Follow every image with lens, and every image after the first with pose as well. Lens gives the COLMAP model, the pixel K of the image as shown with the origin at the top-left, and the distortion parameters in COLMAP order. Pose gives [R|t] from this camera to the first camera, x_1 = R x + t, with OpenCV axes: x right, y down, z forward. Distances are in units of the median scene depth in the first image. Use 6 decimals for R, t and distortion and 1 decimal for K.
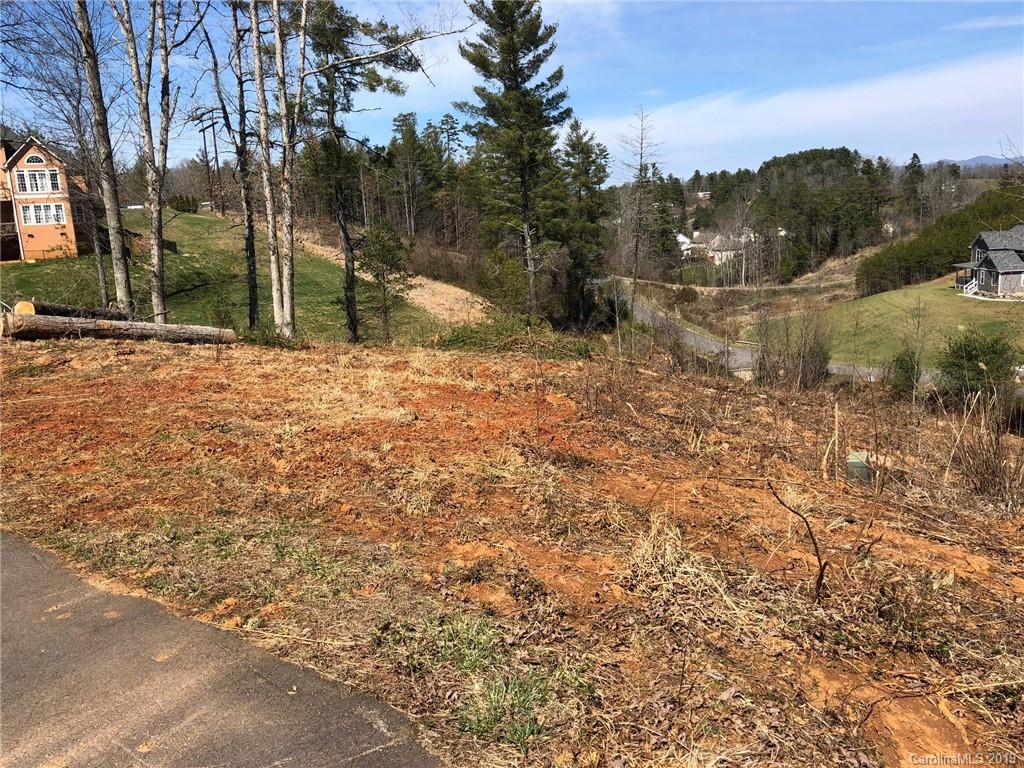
lens RADIAL K [[1001.5, 0, 609.5], [0, 1001.5, 364.7], [0, 0, 1]] dist [-0.001443, -0.012293]
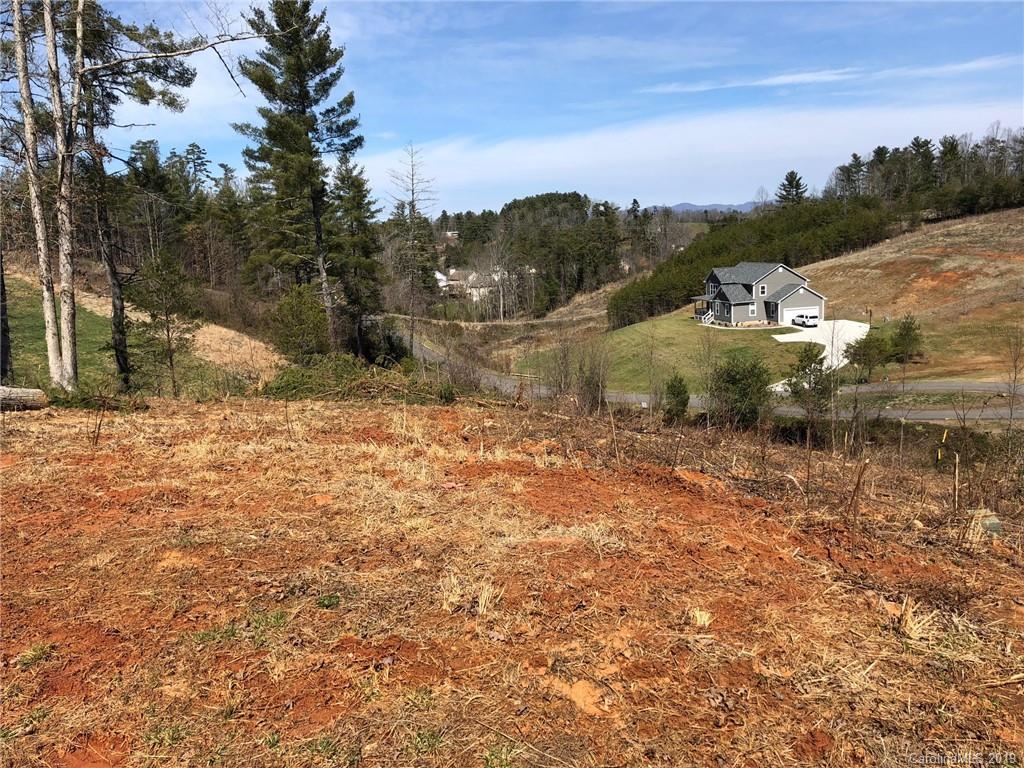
lens RADIAL K [[844.9, 0, 507.6], [0, 844.9, 360.4], [0, 0, 1]] dist [0.004179, -0.017173]
pose [[0.949077, -0.033974, 0.313206, -0.144195], [0.045236, 0.998562, -0.028757, -0.012806], [-0.311779, 0.041461, 0.949250, 0.177774]]
